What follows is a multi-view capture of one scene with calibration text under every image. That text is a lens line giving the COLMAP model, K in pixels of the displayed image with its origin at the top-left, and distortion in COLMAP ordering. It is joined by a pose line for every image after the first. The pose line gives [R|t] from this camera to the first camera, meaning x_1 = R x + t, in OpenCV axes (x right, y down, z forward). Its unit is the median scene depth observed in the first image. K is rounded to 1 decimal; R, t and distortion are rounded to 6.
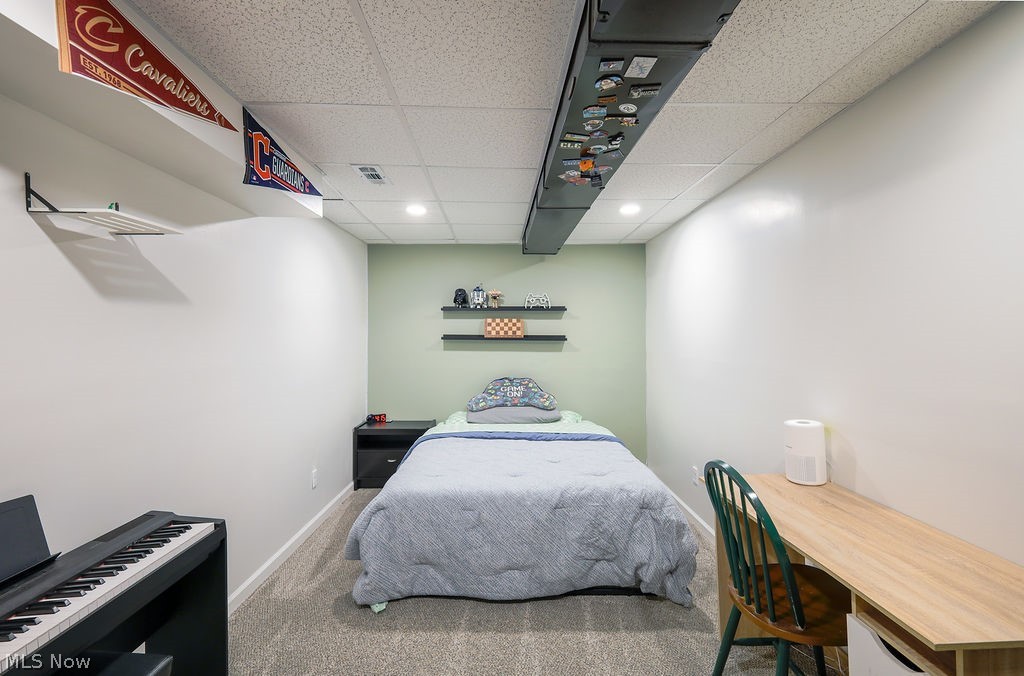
lens RADIAL K [[447.2, 0, 512.4], [0, 447.2, 340.7], [0, 0, 1]] dist [-0.004383, 0.000880]
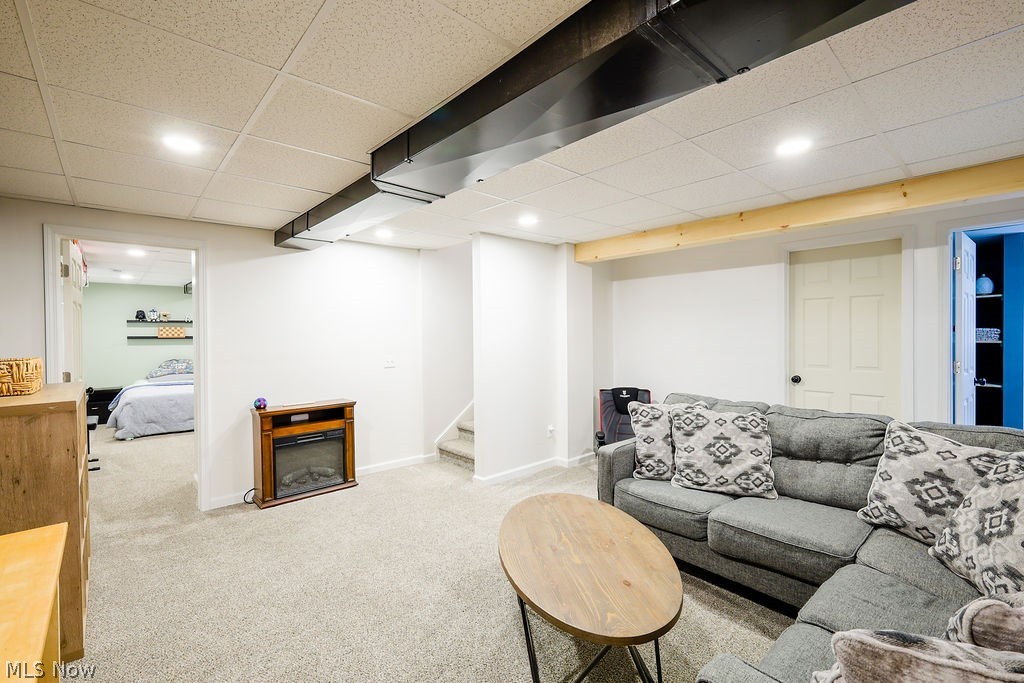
lens RADIAL K [[447.2, 0, 518.6], [0, 447.2, 343.1], [0, 0, 1]] dist [-0.004383, 0.000880]
pose [[0.747553, -0.013894, 0.664057, -0.311520], [0.014009, 0.999889, 0.005151, 0.047781], [-0.664055, 0.005452, 0.747664, -2.399506]]
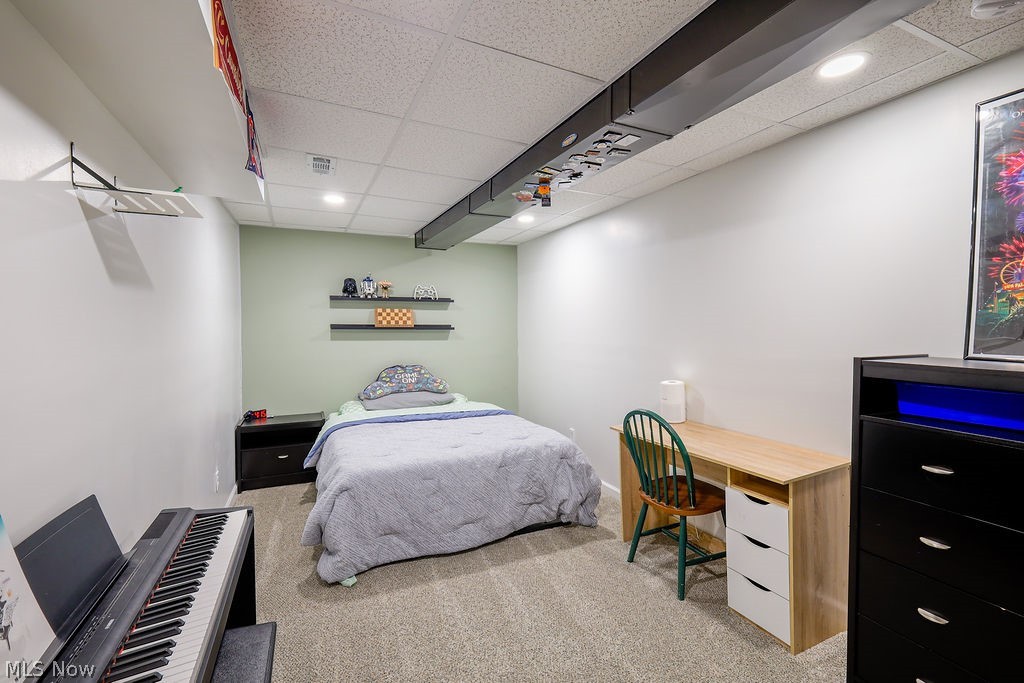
lens RADIAL K [[447.2, 0, 513.7], [0, 447.2, 341.7], [0, 0, 1]] dist [-0.004383, 0.000880]
pose [[0.910694, -0.017579, 0.412708, -0.358034], [0.007940, 0.999654, 0.025058, 0.005999], [-0.413005, -0.019543, 0.910519, -0.107551]]
